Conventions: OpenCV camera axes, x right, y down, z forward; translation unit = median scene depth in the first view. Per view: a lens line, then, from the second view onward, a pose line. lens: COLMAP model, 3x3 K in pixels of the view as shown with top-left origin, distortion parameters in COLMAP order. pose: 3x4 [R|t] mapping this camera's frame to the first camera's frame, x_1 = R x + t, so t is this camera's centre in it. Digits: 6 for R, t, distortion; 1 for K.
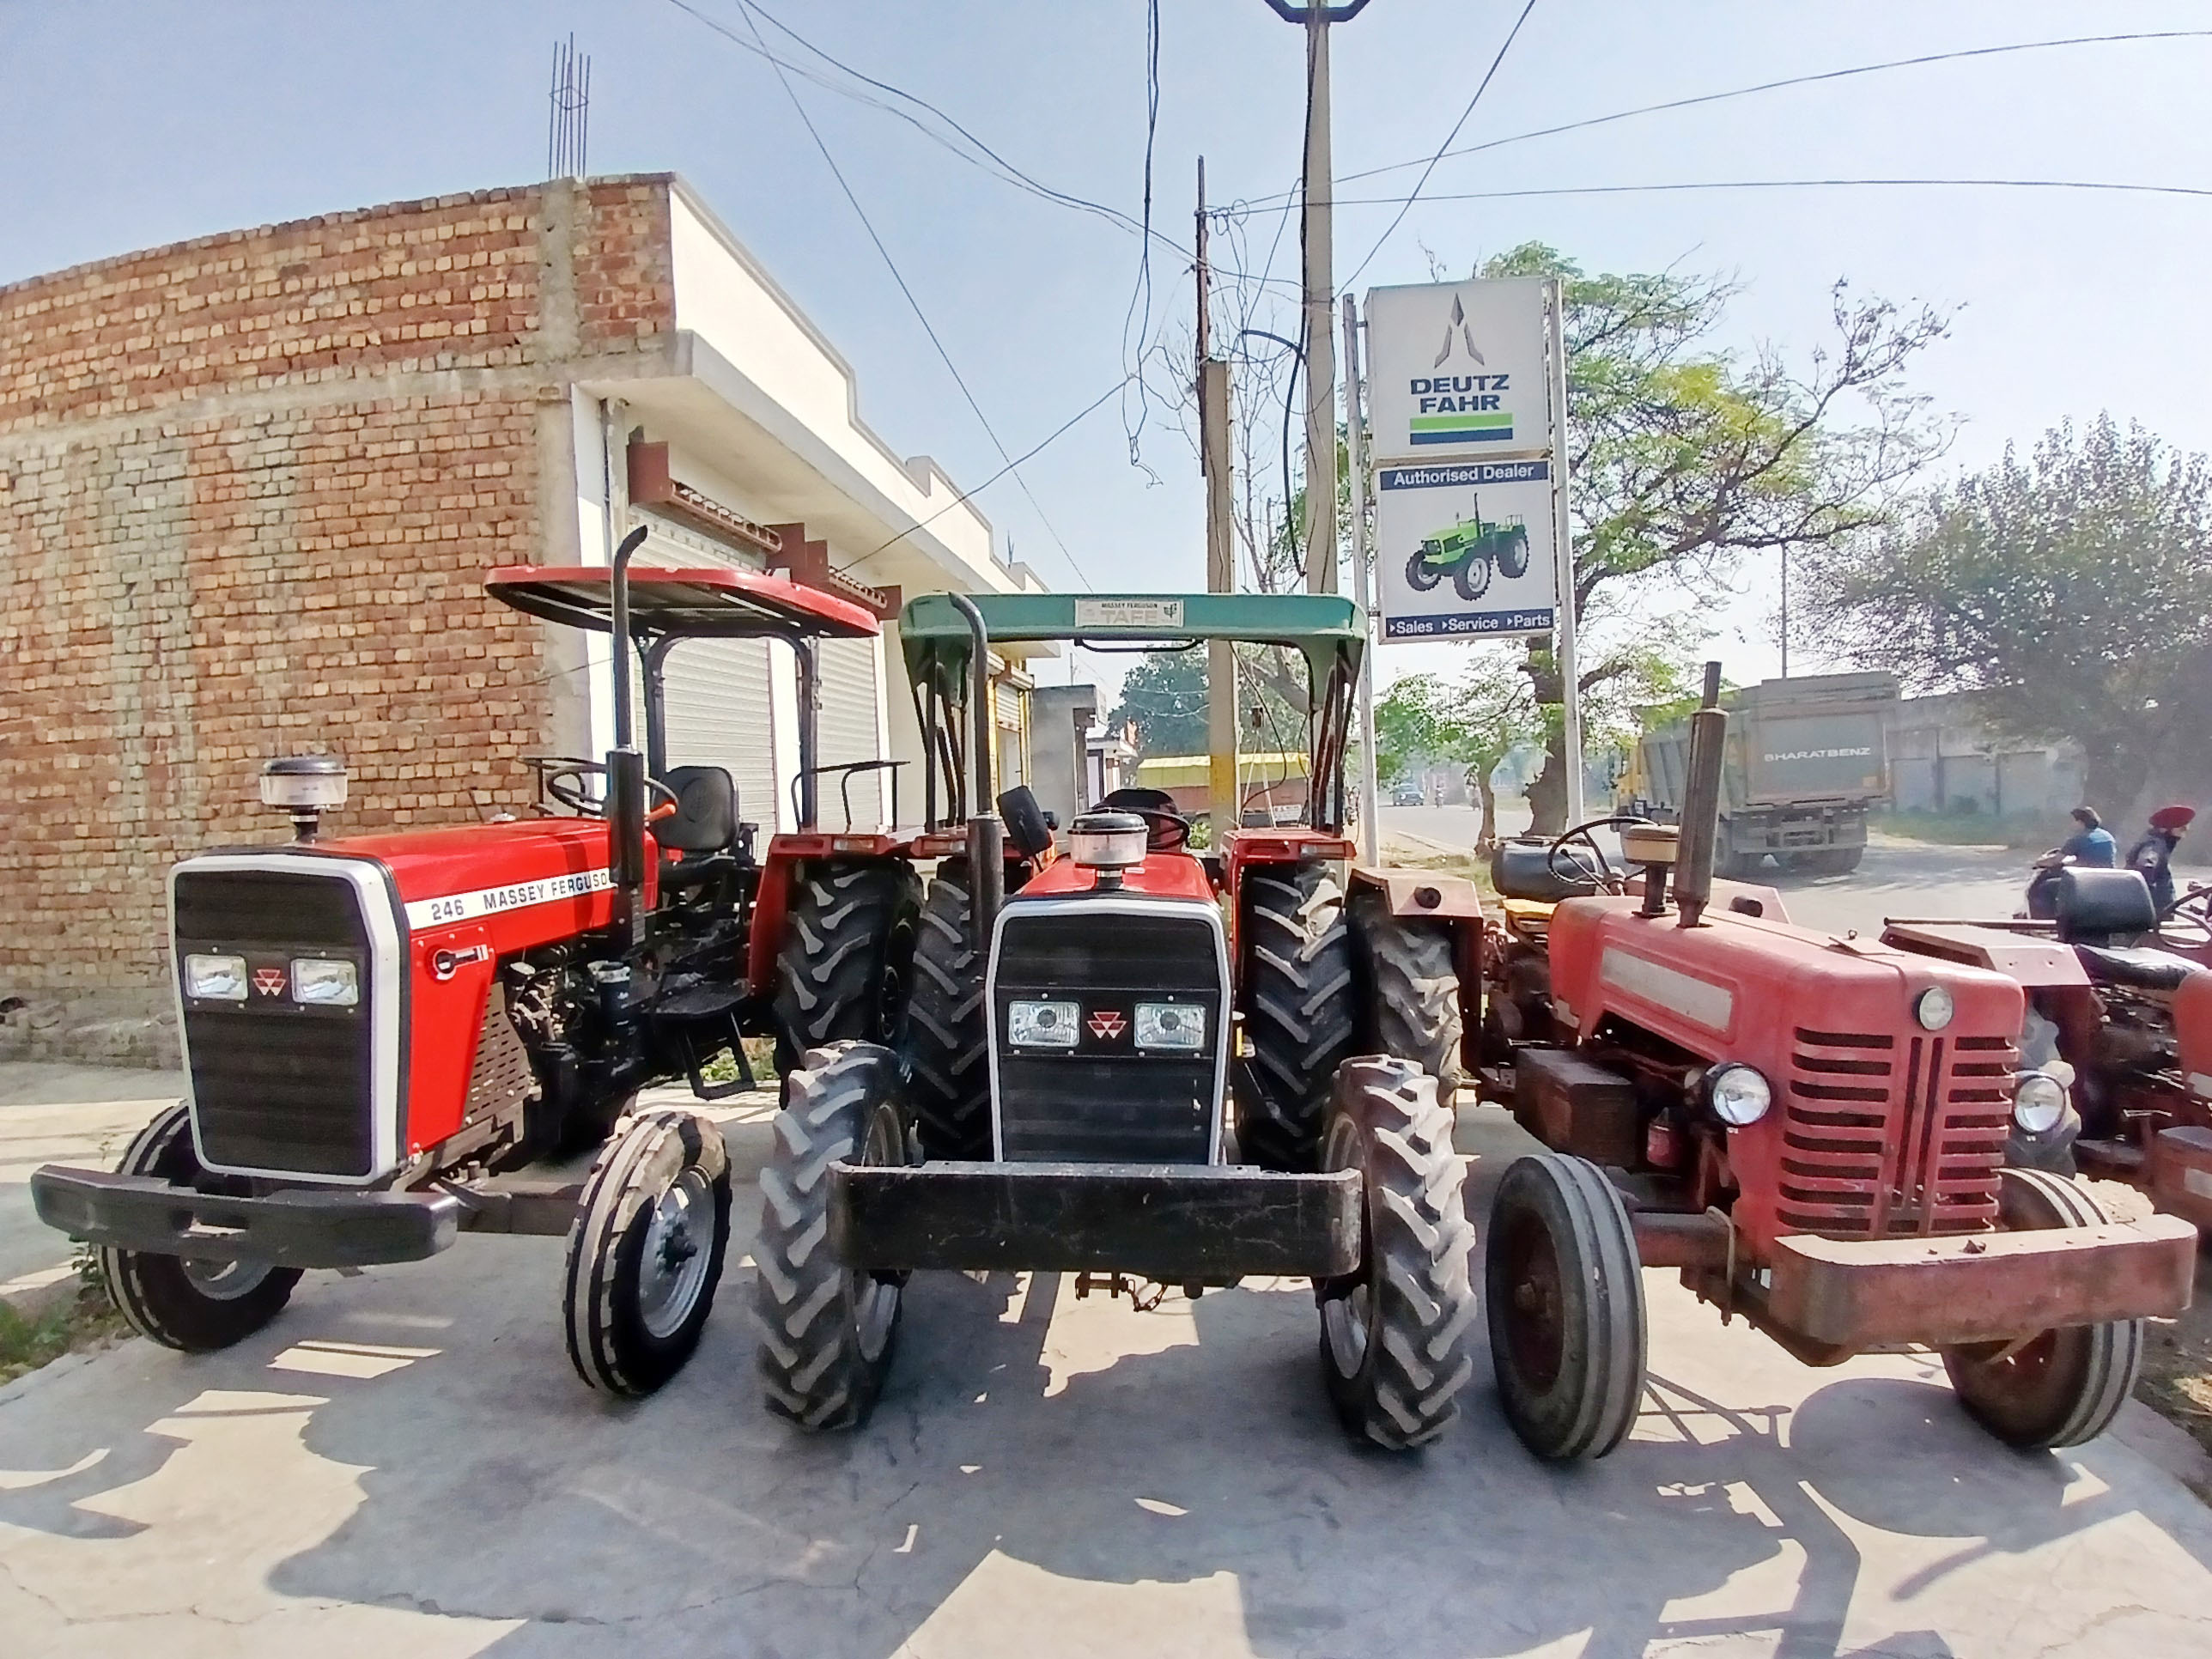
lens RADIAL K [[1093.0, 0, 1161.5], [0, 1093.0, 829.1], [0, 0, 1]] dist [0.011183, -0.045714]
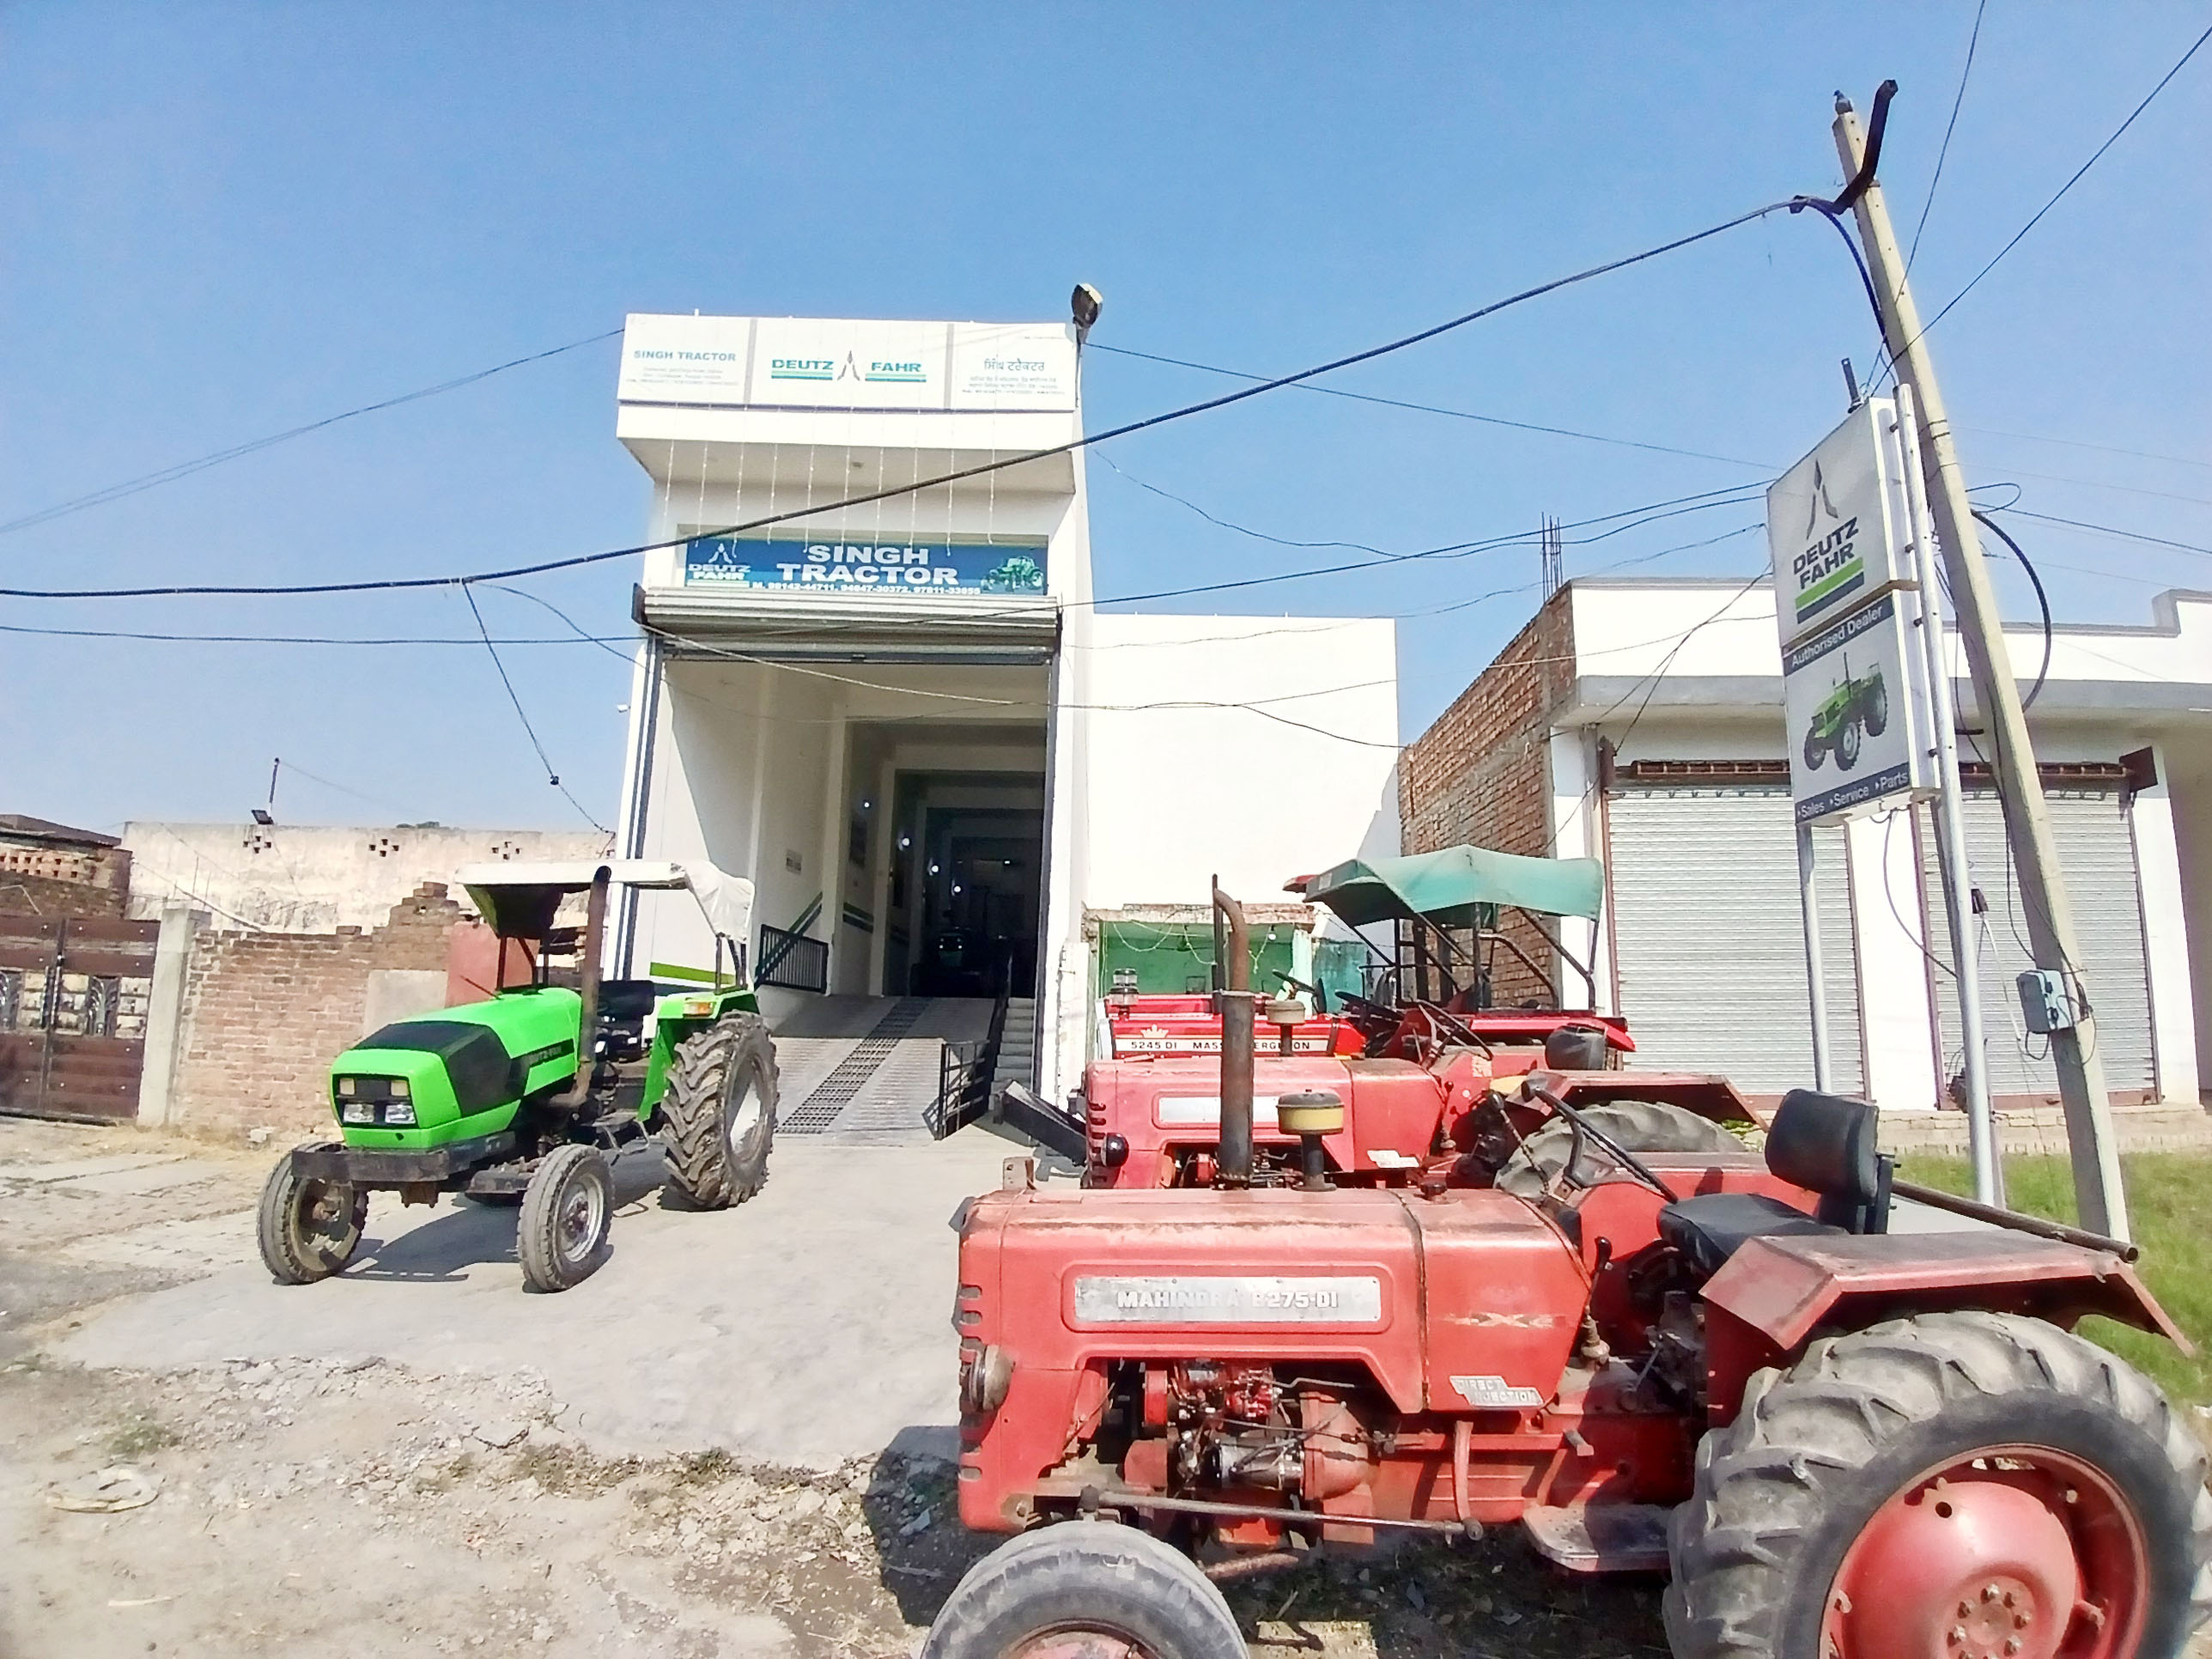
lens RADIAL K [[1093.0, 0, 1161.5], [0, 1093.0, 829.1], [0, 0, 1]] dist [0.011183, -0.045714]
pose [[0.102648, -0.145106, -0.984077, 1.093265], [-0.058276, 0.986726, -0.151575, 0.005398], [0.993009, 0.072907, 0.092829, 0.367223]]
